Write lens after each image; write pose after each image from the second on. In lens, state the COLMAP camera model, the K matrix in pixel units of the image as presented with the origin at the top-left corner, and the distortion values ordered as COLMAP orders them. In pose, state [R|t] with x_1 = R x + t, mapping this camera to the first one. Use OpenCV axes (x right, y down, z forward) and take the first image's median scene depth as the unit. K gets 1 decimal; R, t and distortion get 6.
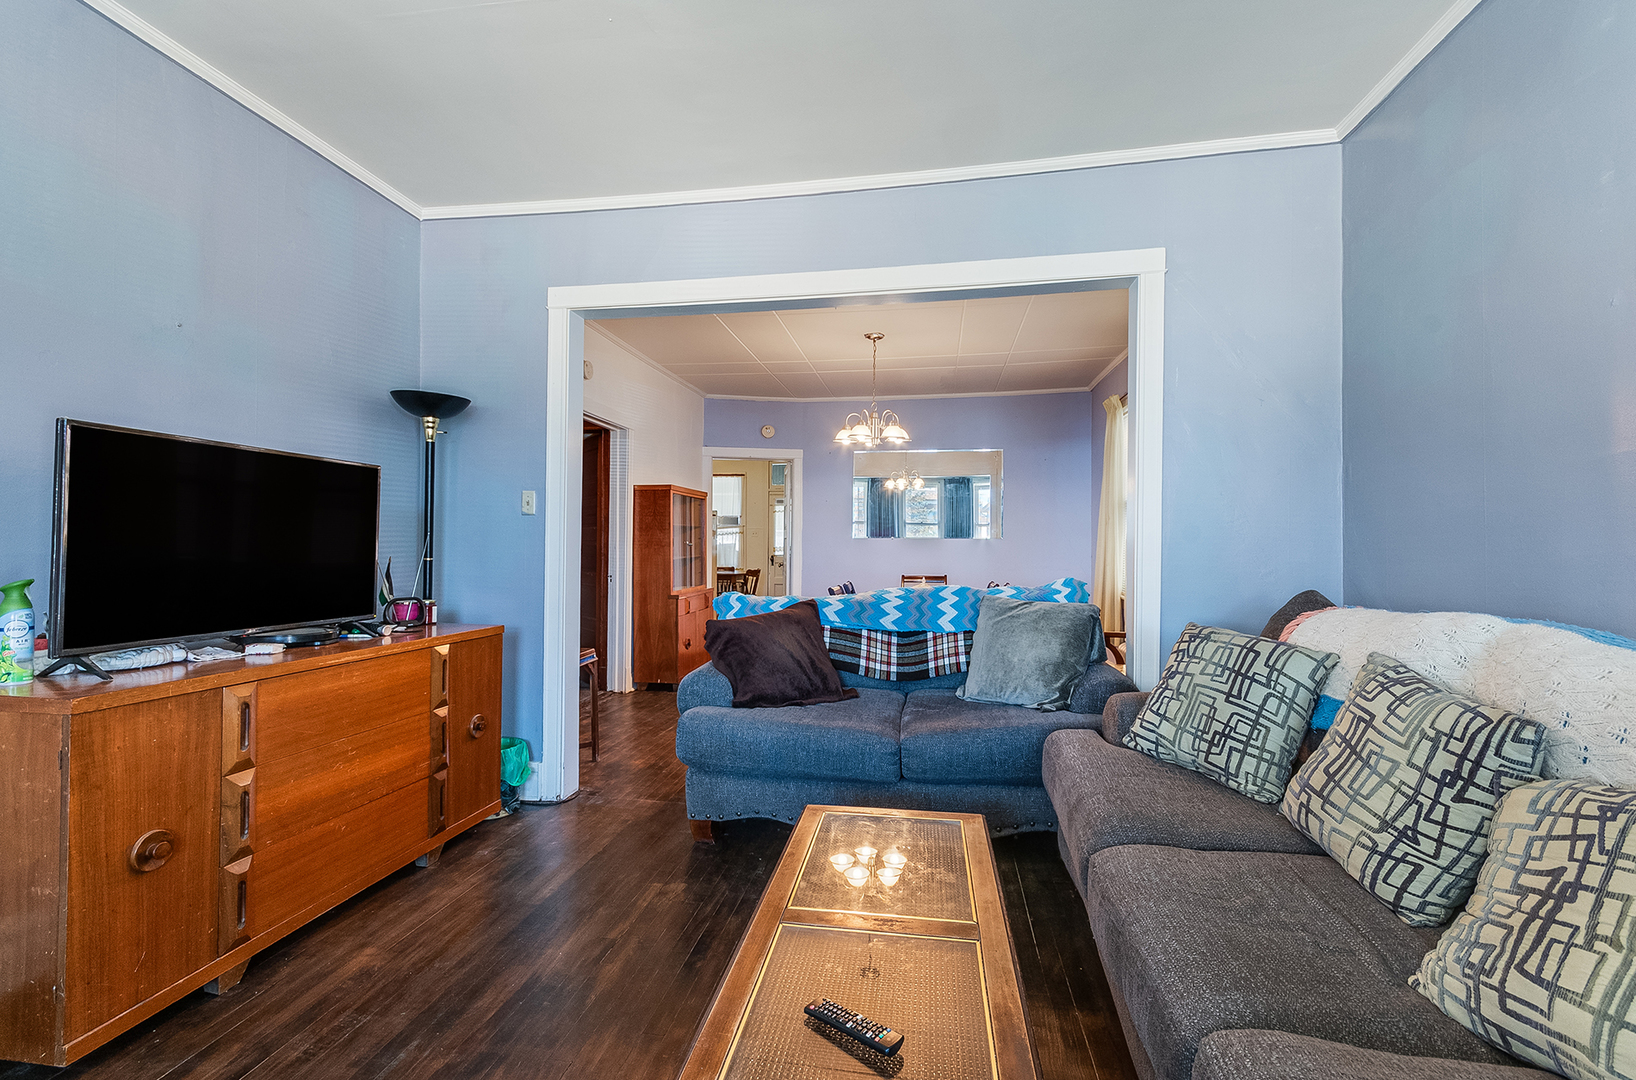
lens RADIAL K [[727.5, 0, 823.2], [0, 727.5, 546.8], [0, 0, 1]] dist [0.002694, -0.000597]
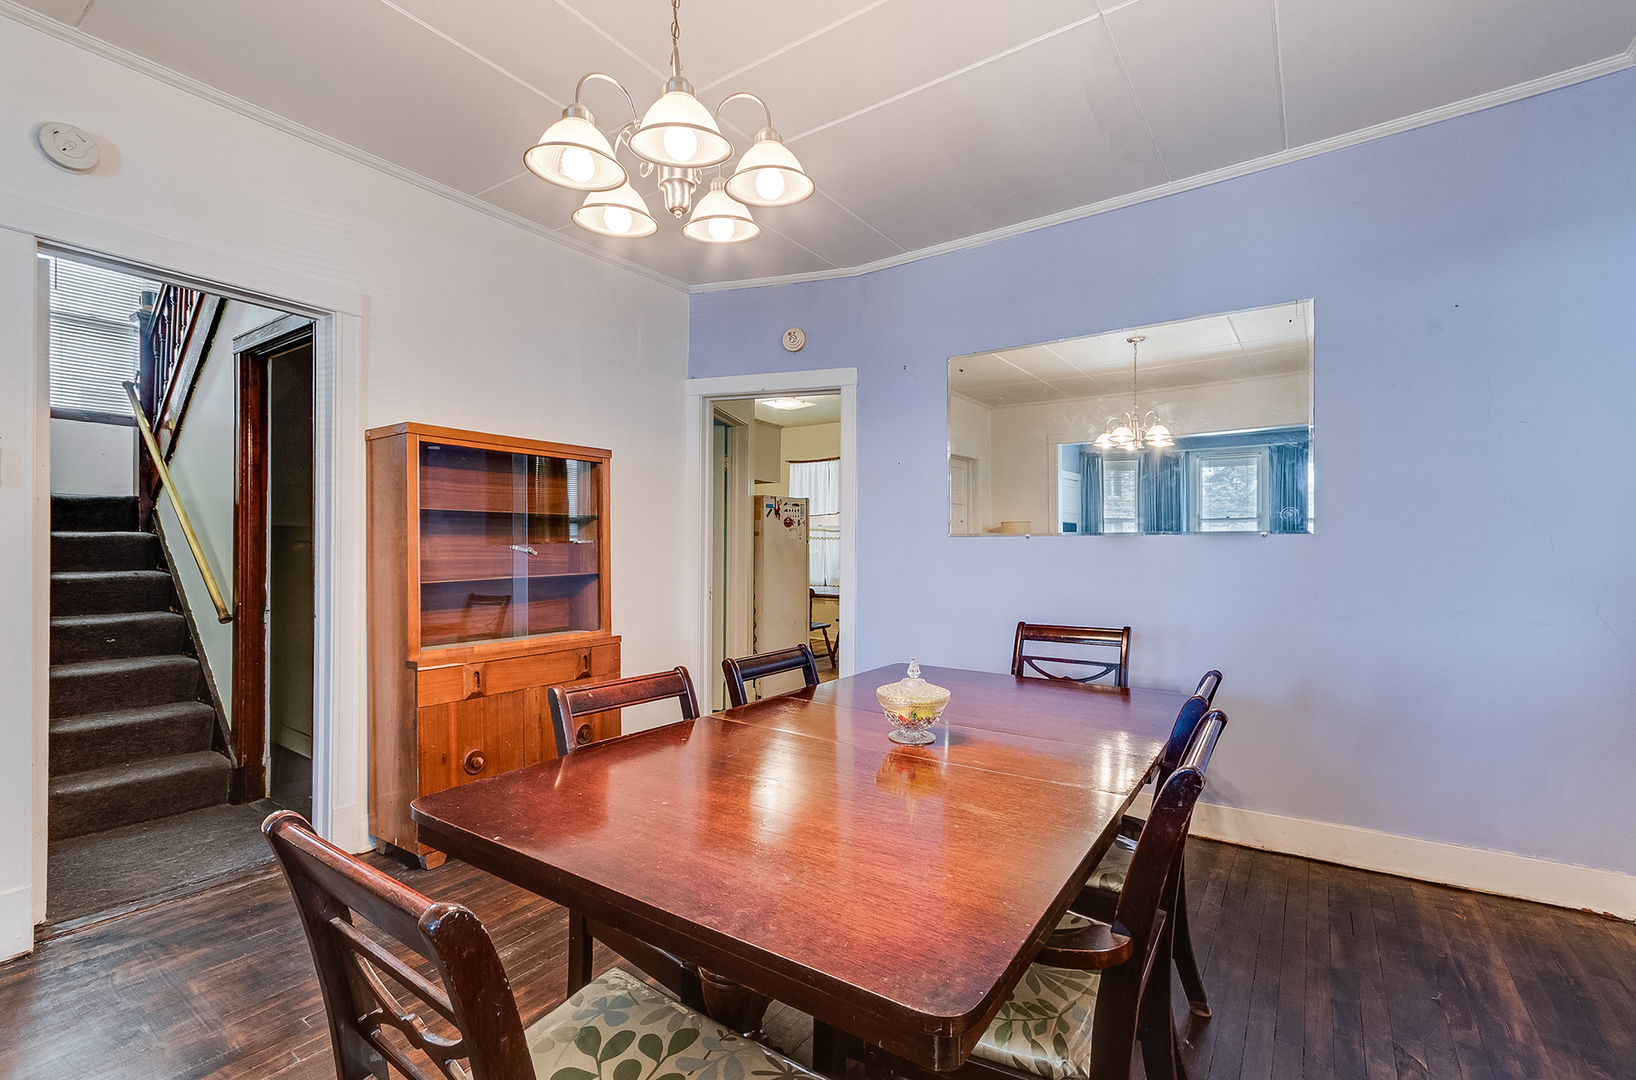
lens RADIAL K [[715.5, 0, 813.9], [0, 715.5, 540.8], [0, 0, 1]] dist [0.002333, -0.000897]
pose [[0.904266, -0.015052, -0.426705, 0.563612], [0.005842, 0.999721, -0.022886, 0.003285], [0.426930, 0.018203, 0.904101, 1.861871]]
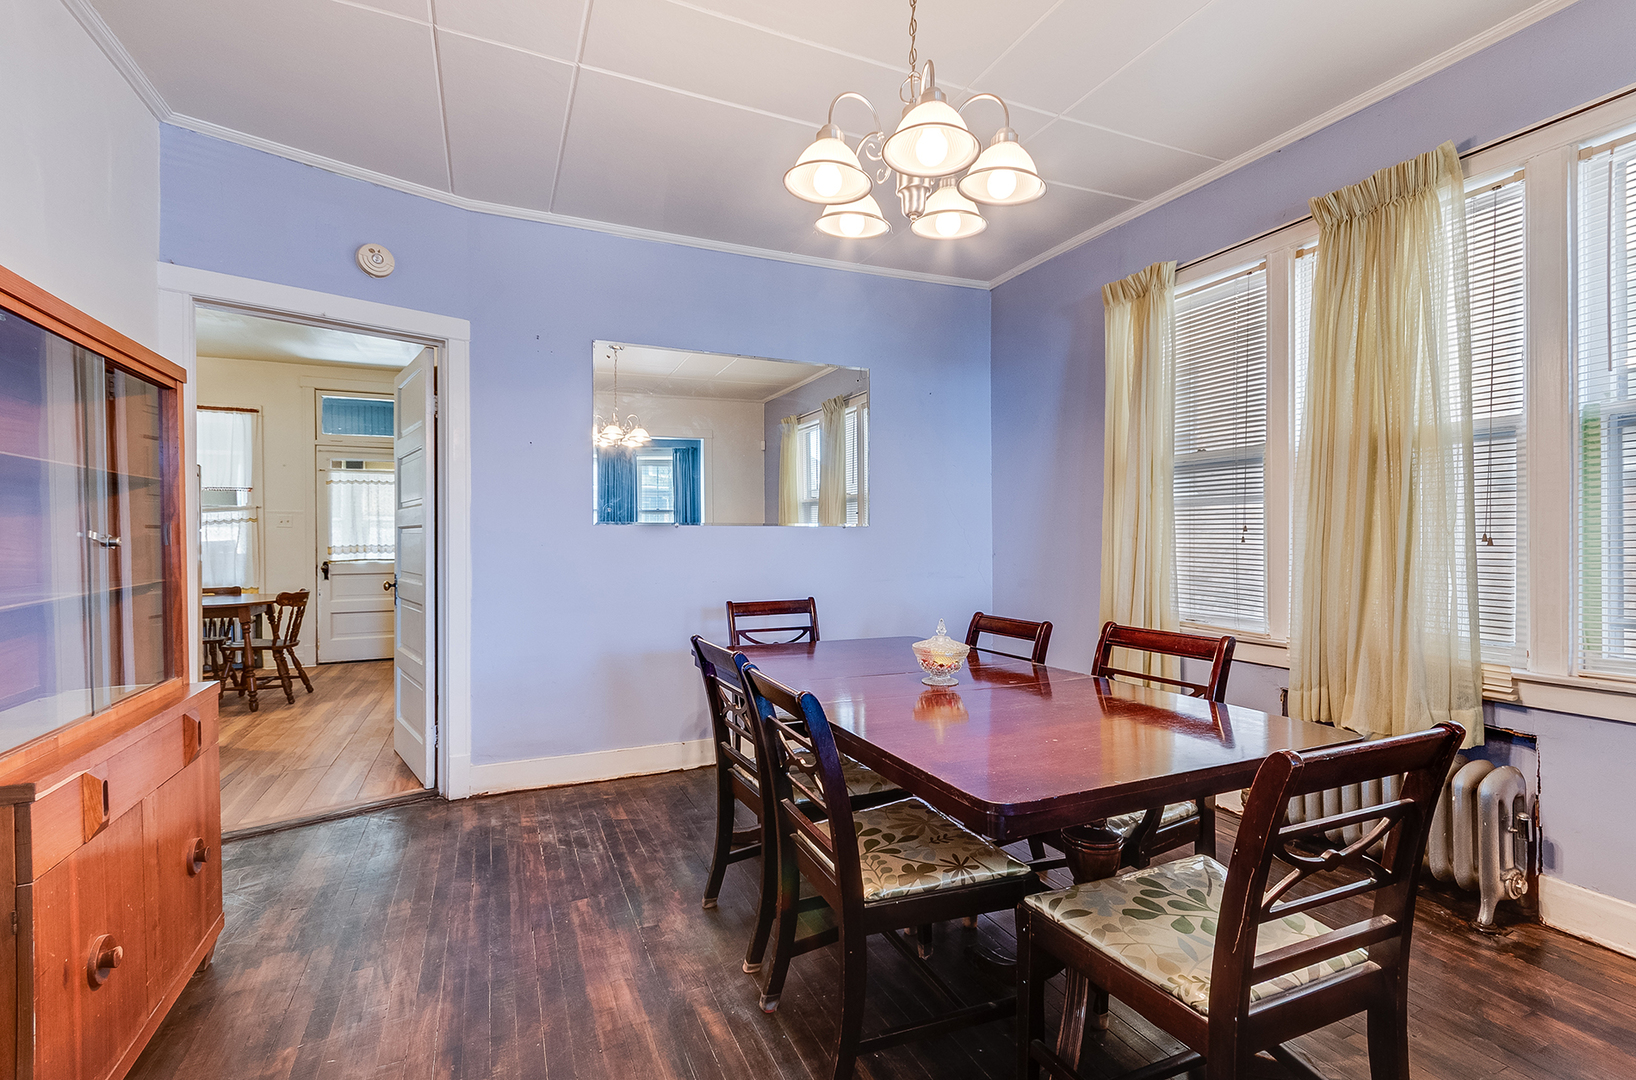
lens RADIAL K [[715.5, 0, 813.9], [0, 715.5, 540.8], [0, 0, 1]] dist [0.002333, -0.000897]
pose [[0.832662, -0.013197, 0.553624, -0.332464], [0.012585, 0.999909, 0.004907, -0.007636], [-0.553638, 0.002882, 0.832753, 1.870799]]
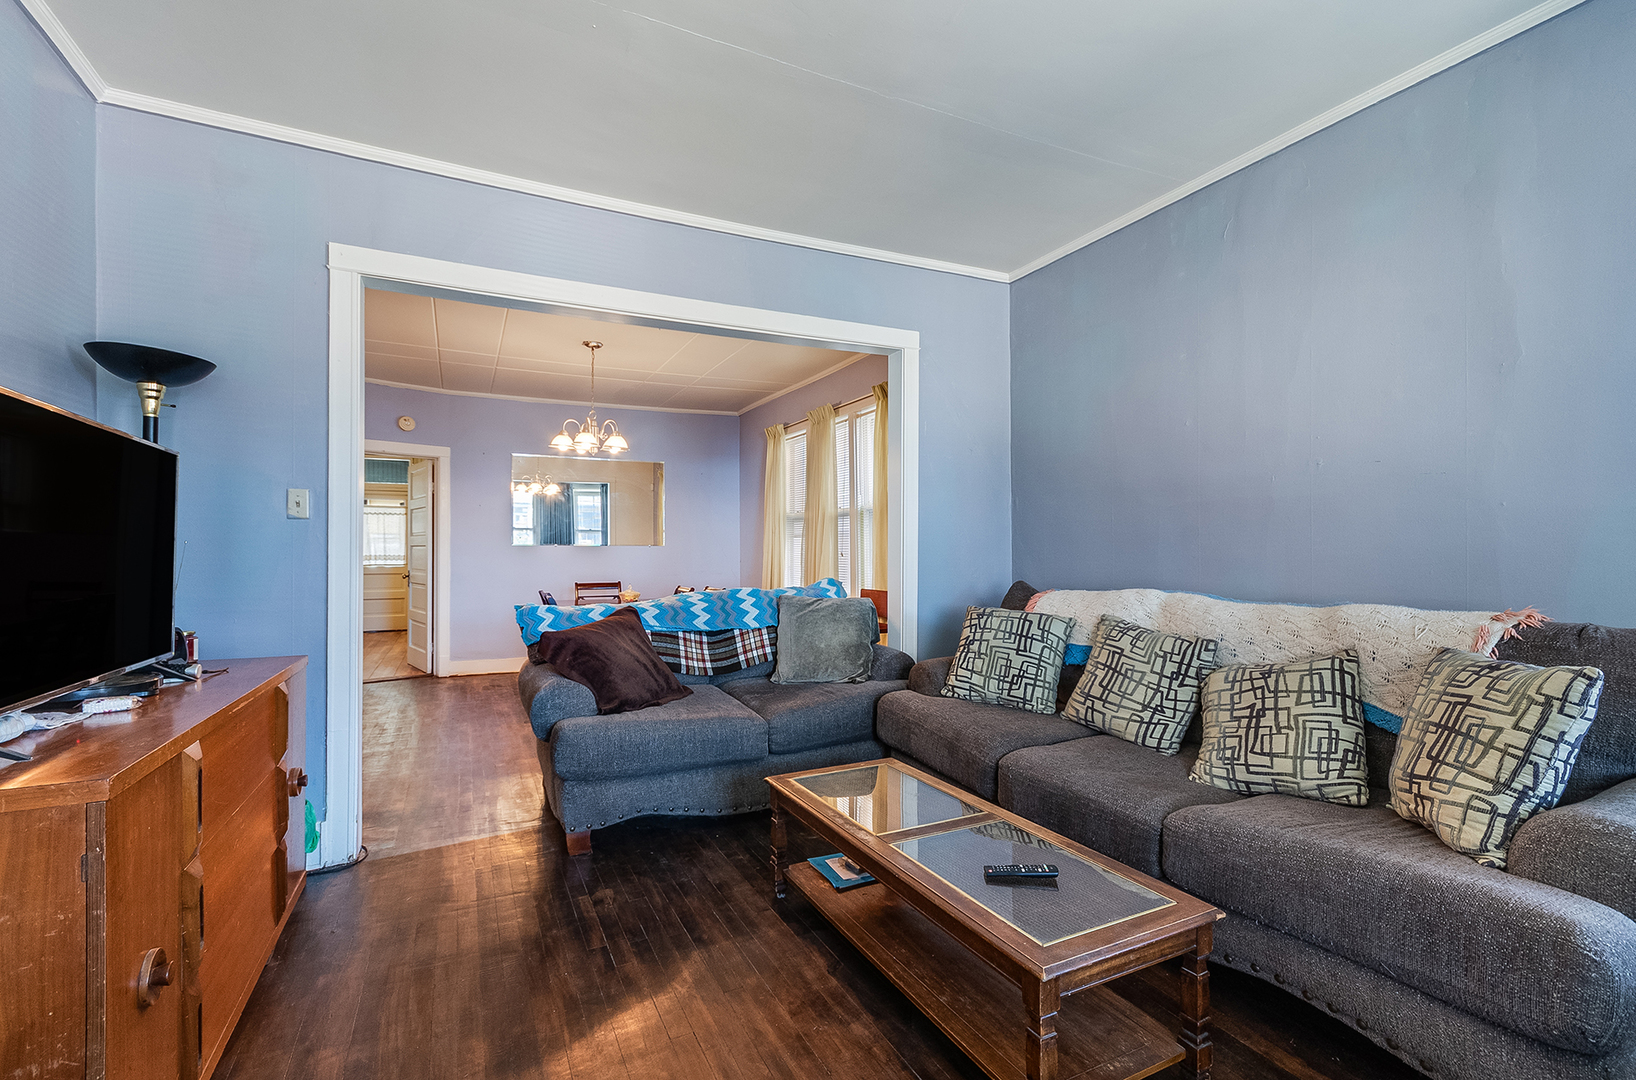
lens RADIAL K [[723.7, 0, 818.9], [0, 723.7, 558.8], [0, 0, 1]] dist [0.002743, -0.000095]
pose [[0.811247, -0.011659, 0.584587, -0.643212], [0.006994, 0.999923, 0.010237, -0.005530], [-0.584662, -0.004216, 0.811266, 0.016493]]
